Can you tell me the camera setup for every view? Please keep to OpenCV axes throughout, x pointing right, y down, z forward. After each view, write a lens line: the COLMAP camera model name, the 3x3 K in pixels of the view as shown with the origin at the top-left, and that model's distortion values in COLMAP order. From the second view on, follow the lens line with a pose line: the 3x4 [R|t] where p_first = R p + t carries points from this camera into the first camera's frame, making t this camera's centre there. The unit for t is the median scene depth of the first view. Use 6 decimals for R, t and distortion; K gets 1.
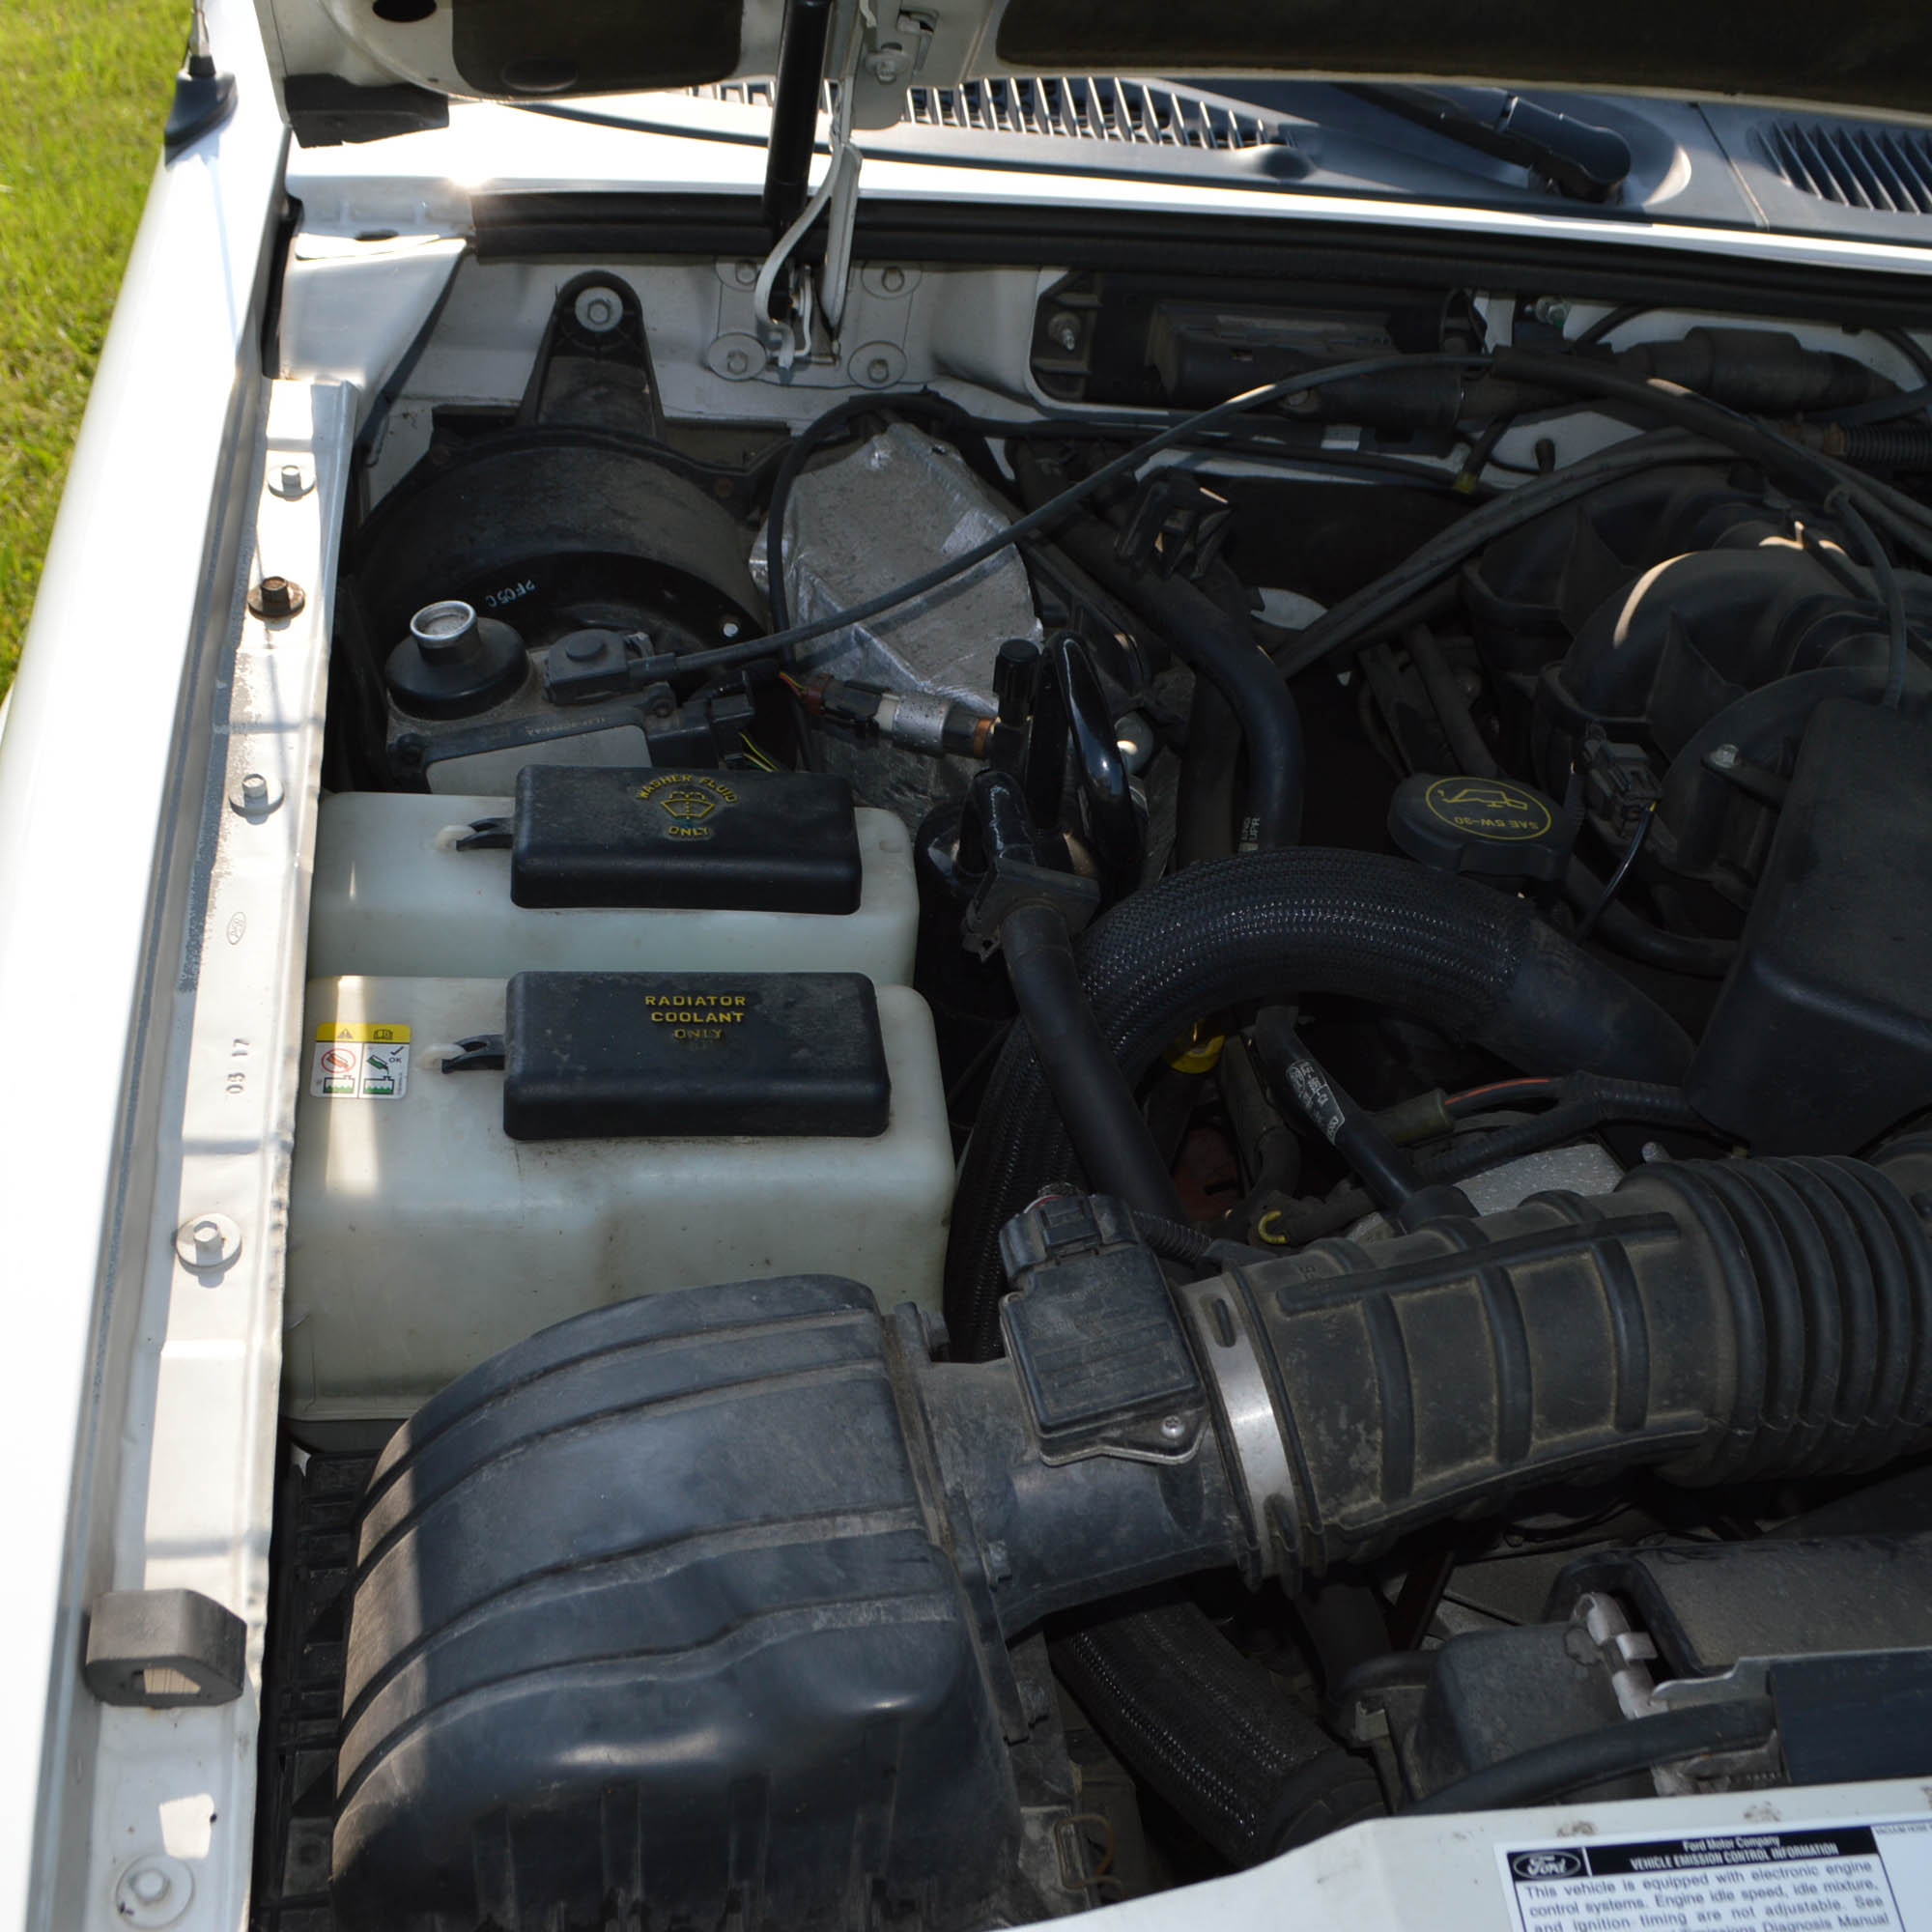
lens RADIAL K [[2319.0, 0, 969.9], [0, 2319.0, 1008.9], [0, 0, 1]] dist [-0.082493, 0.000000]
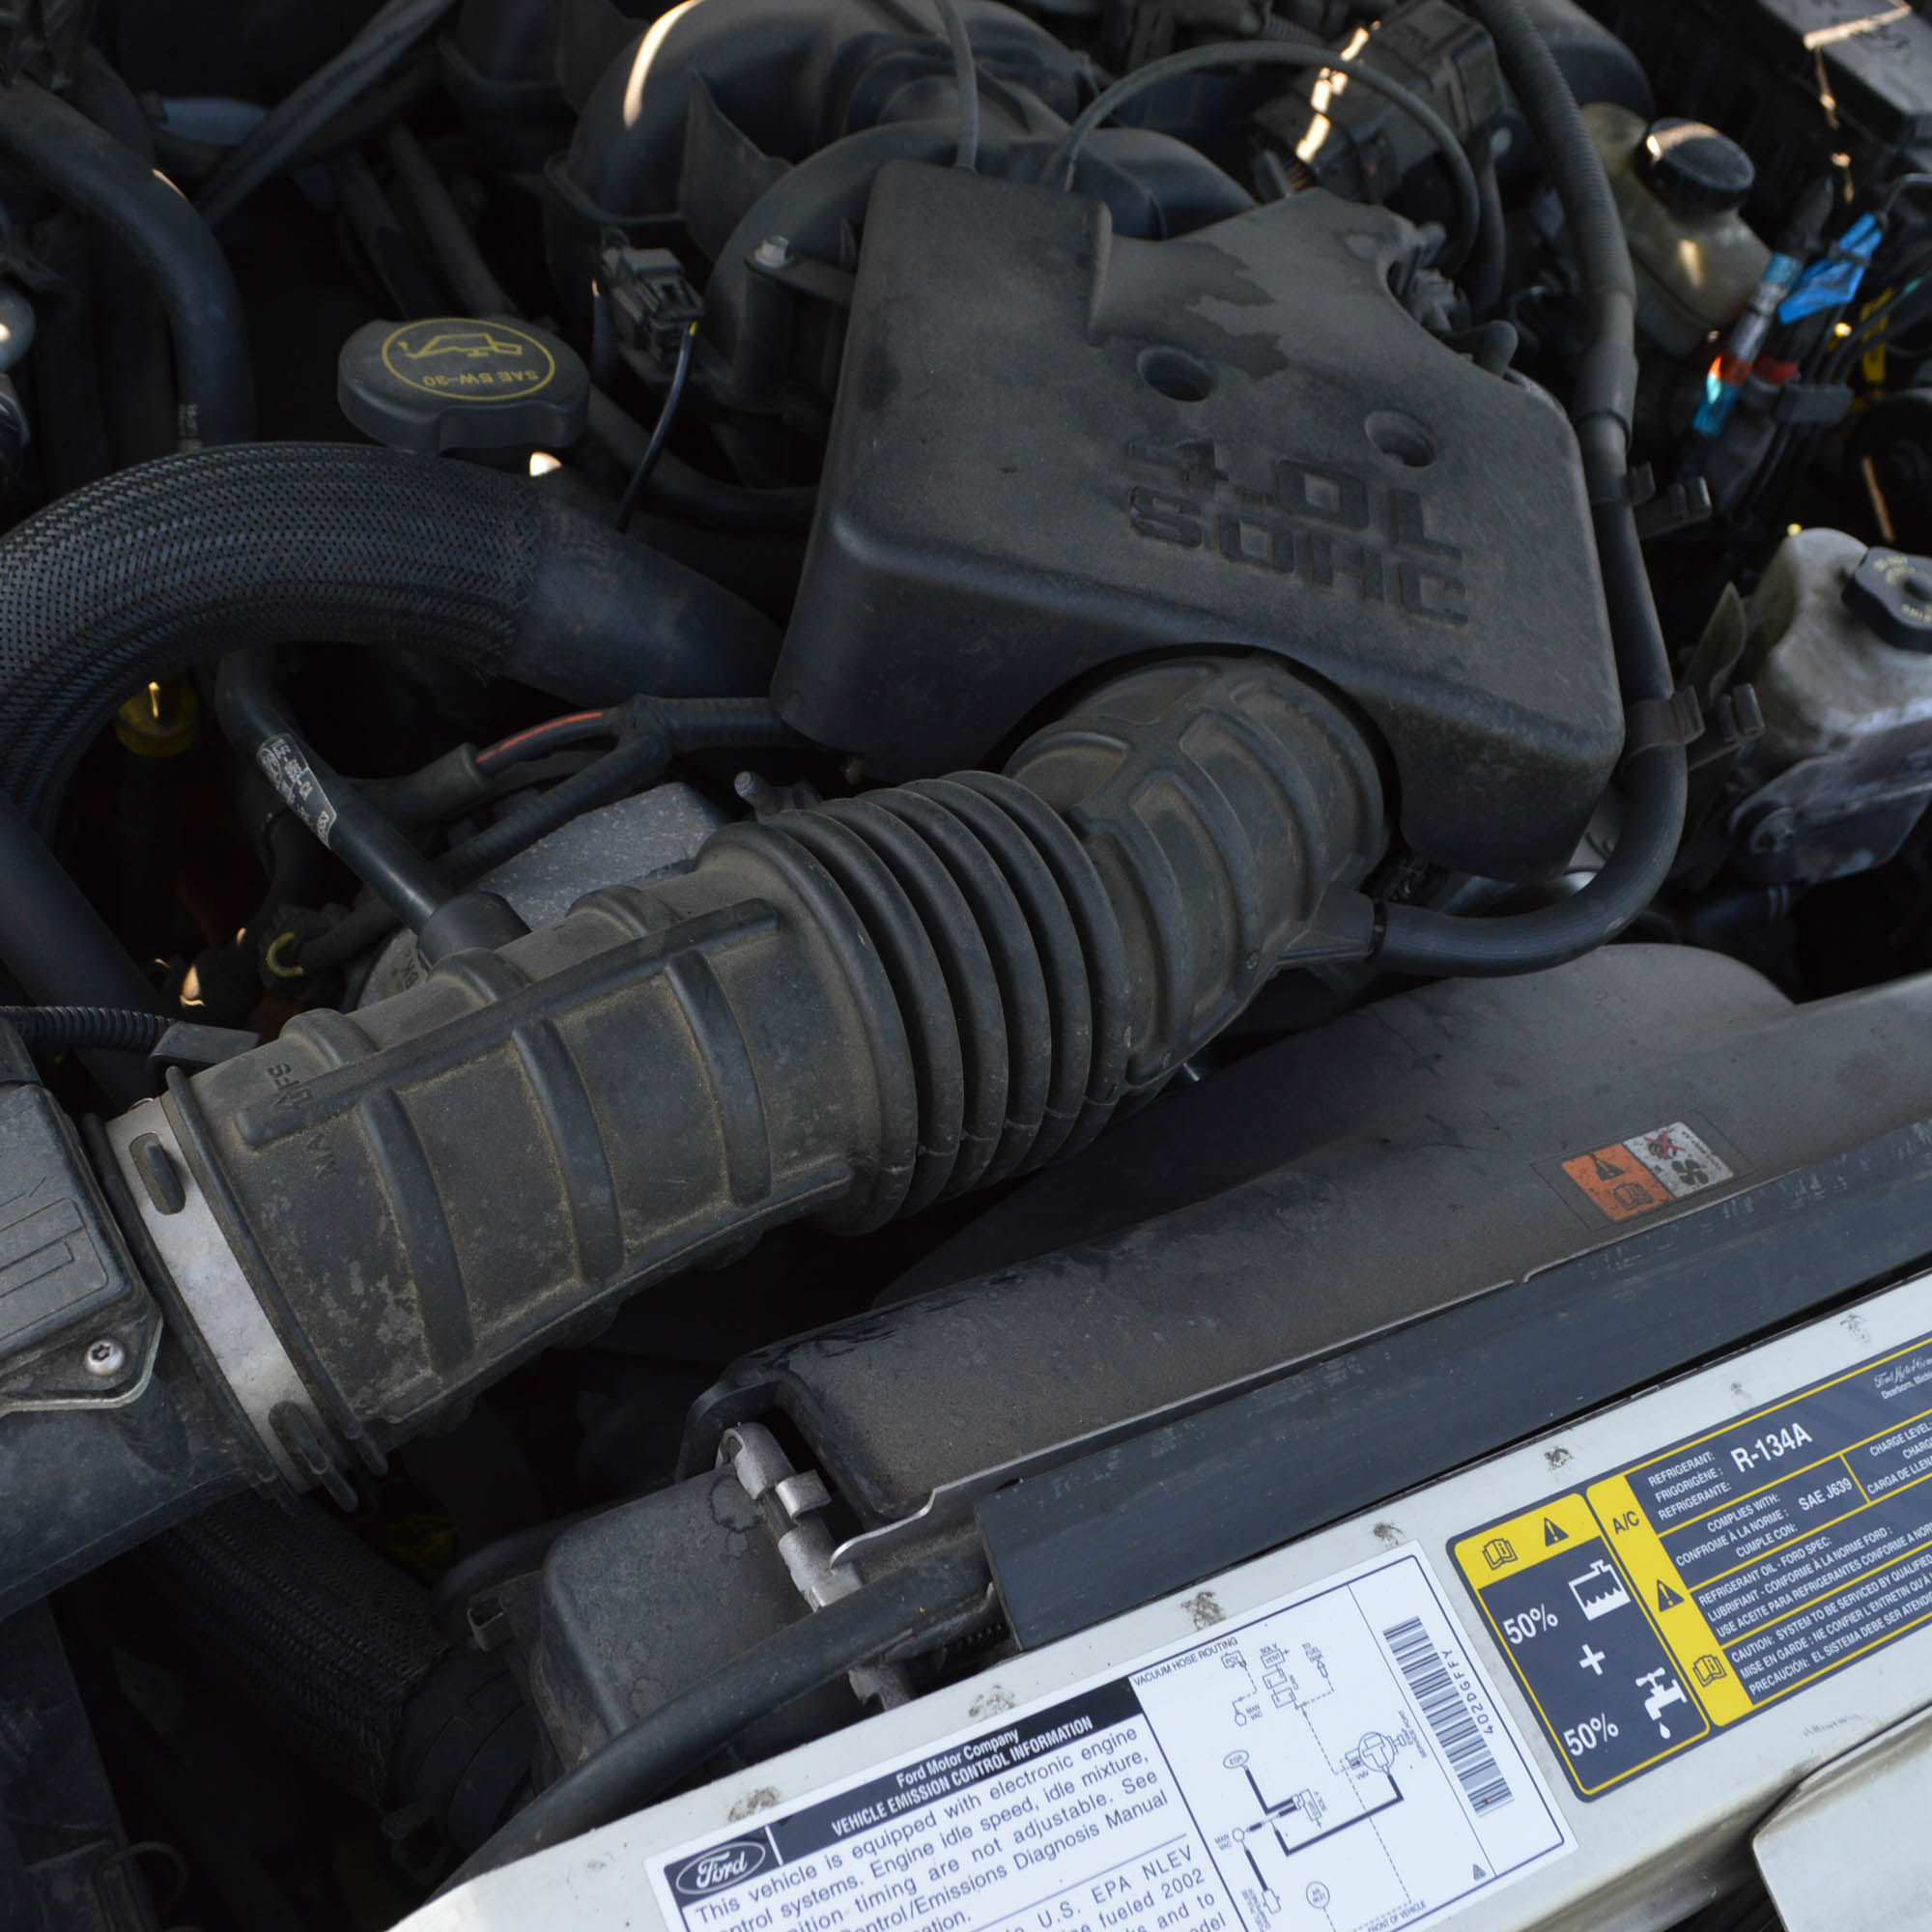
lens RADIAL K [[2319.0, 0, 960.5], [0, 2319.0, 1003.9], [0, 0, 1]] dist [-0.082493, 0.000000]
pose [[0.929420, -0.197529, 0.311706, 0.101961], [0.132969, 0.967199, 0.216439, -0.025512], [-0.344235, -0.159715, 0.925199, 0.231779]]
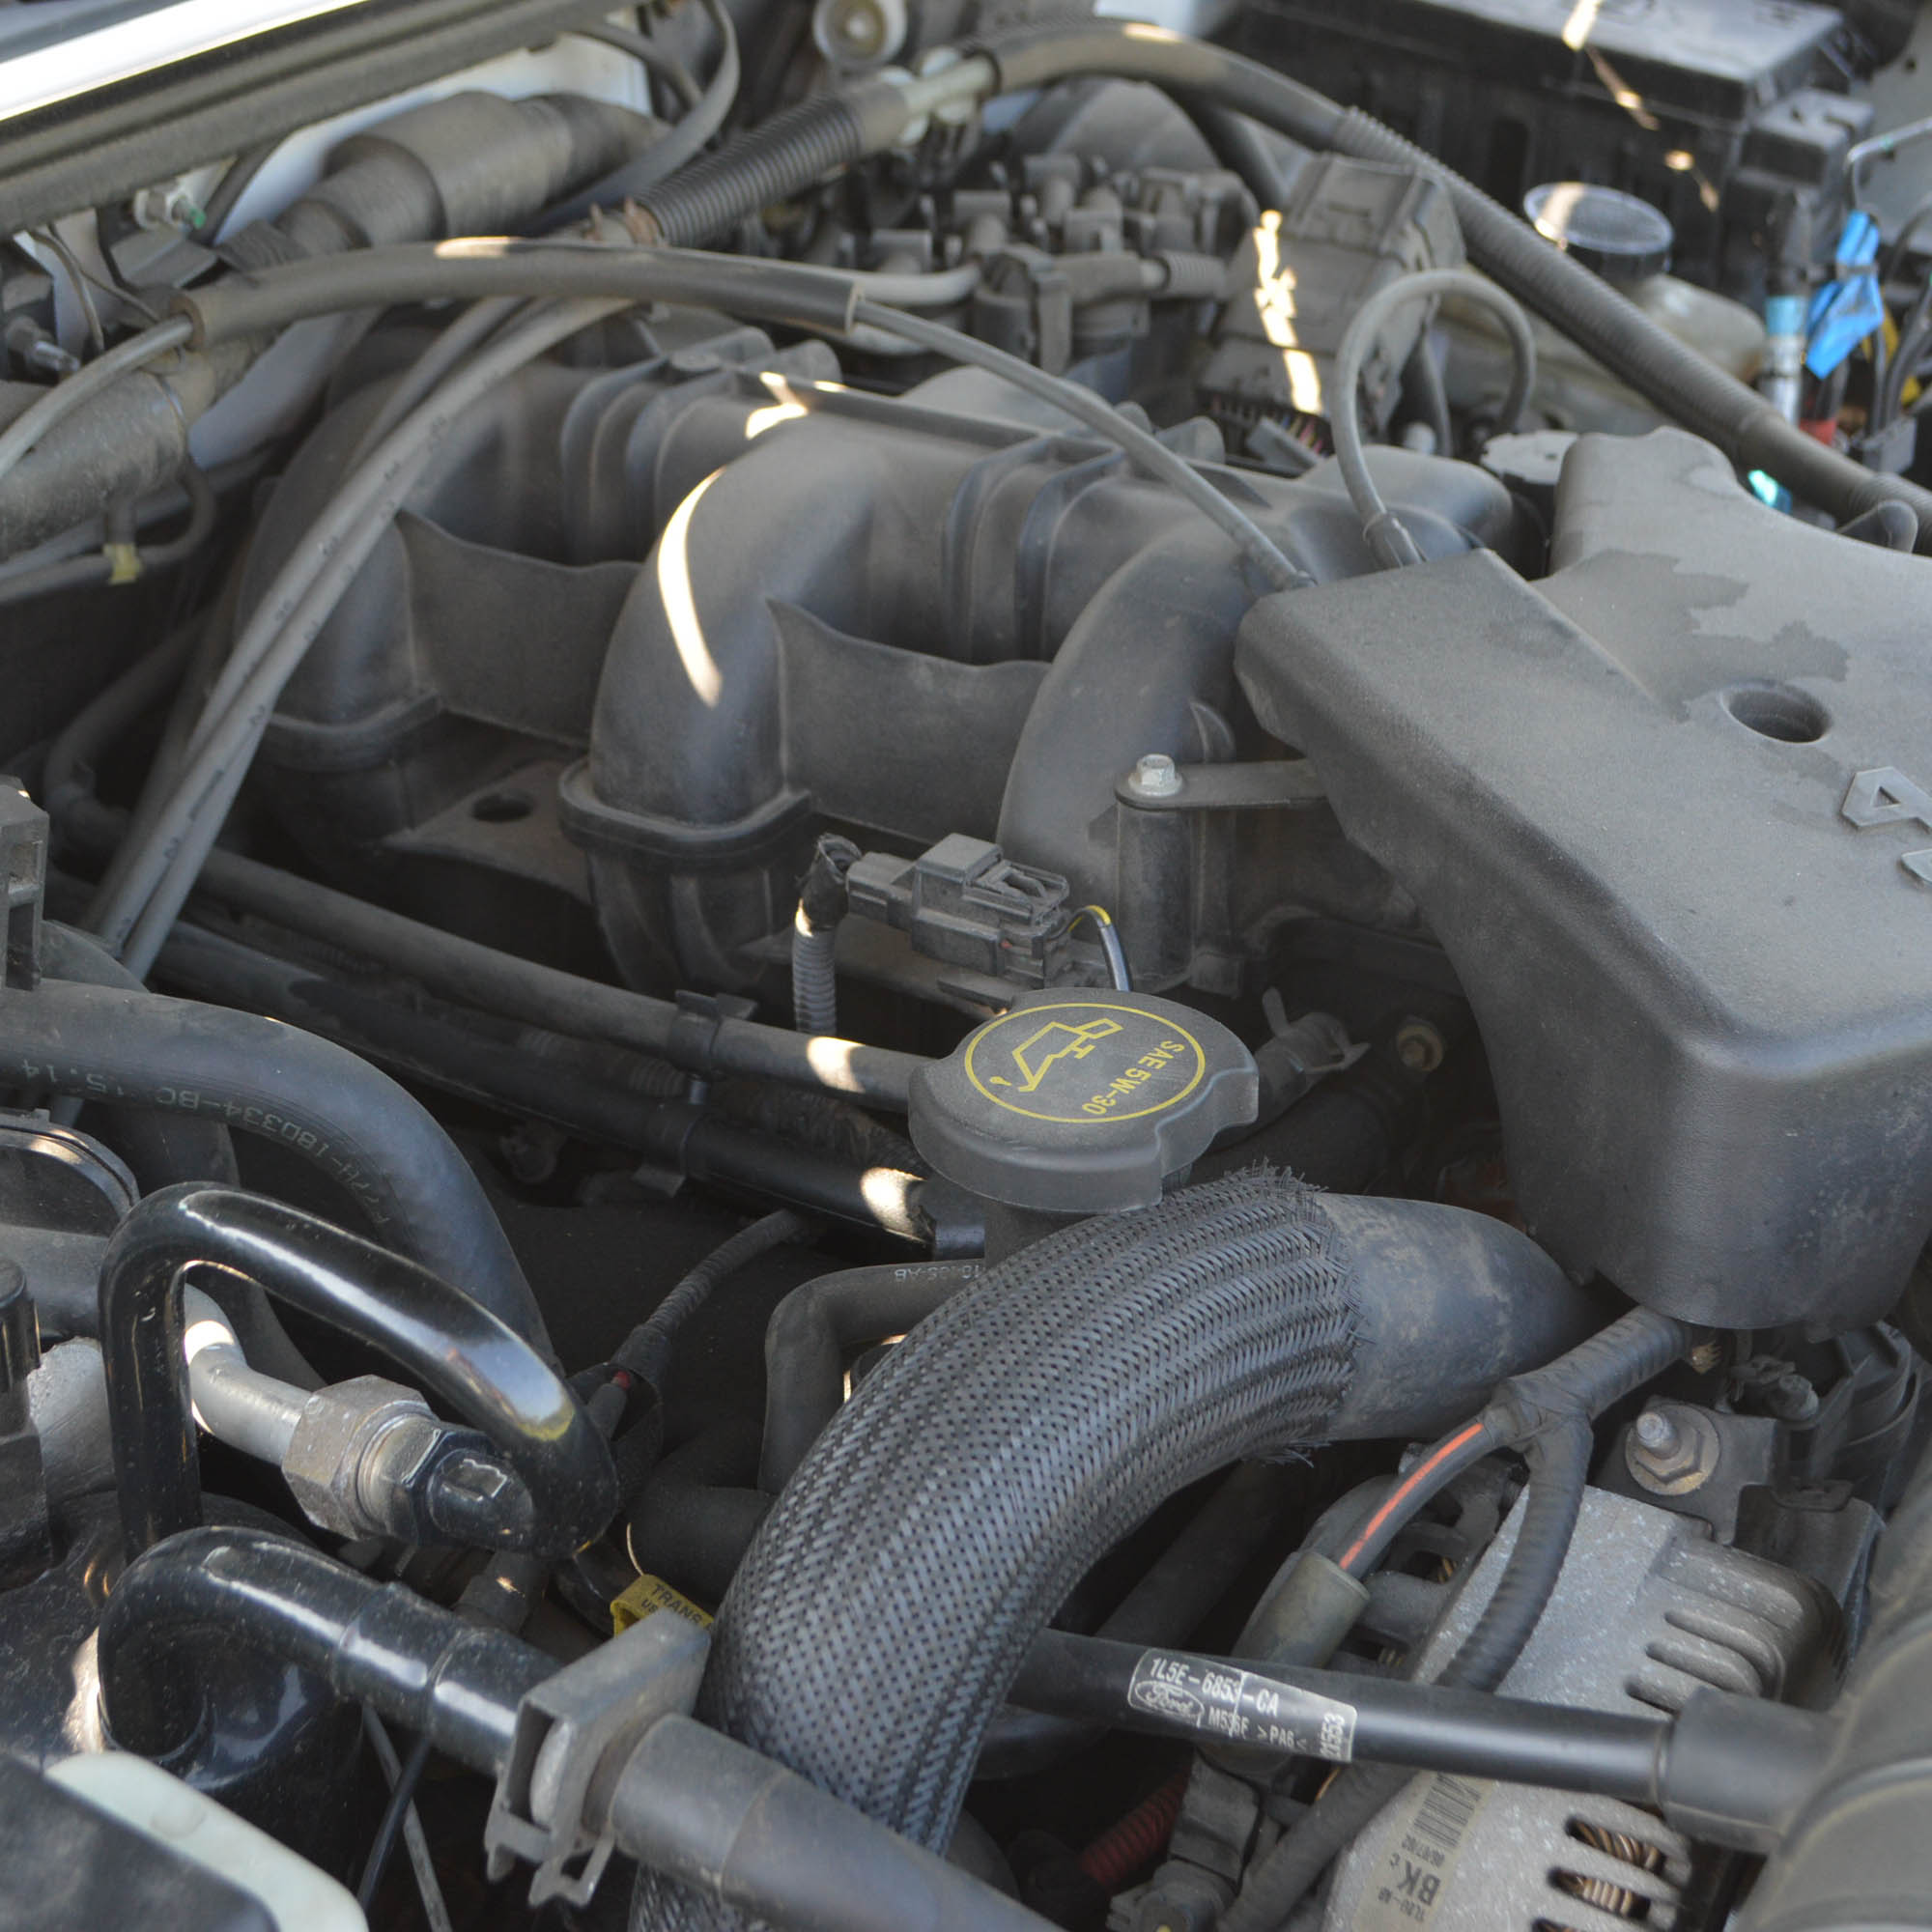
lens RADIAL K [[3600.0, 0, 958.7], [0, 3600.0, 969.3], [0, 0, 1]] dist [-0.051344, 0.000000]
pose [[0.625687, -0.475074, 0.618724, -0.300644], [0.497474, 0.853949, 0.152614, -0.250665], [-0.600862, 0.212311, 0.770642, 0.384211]]
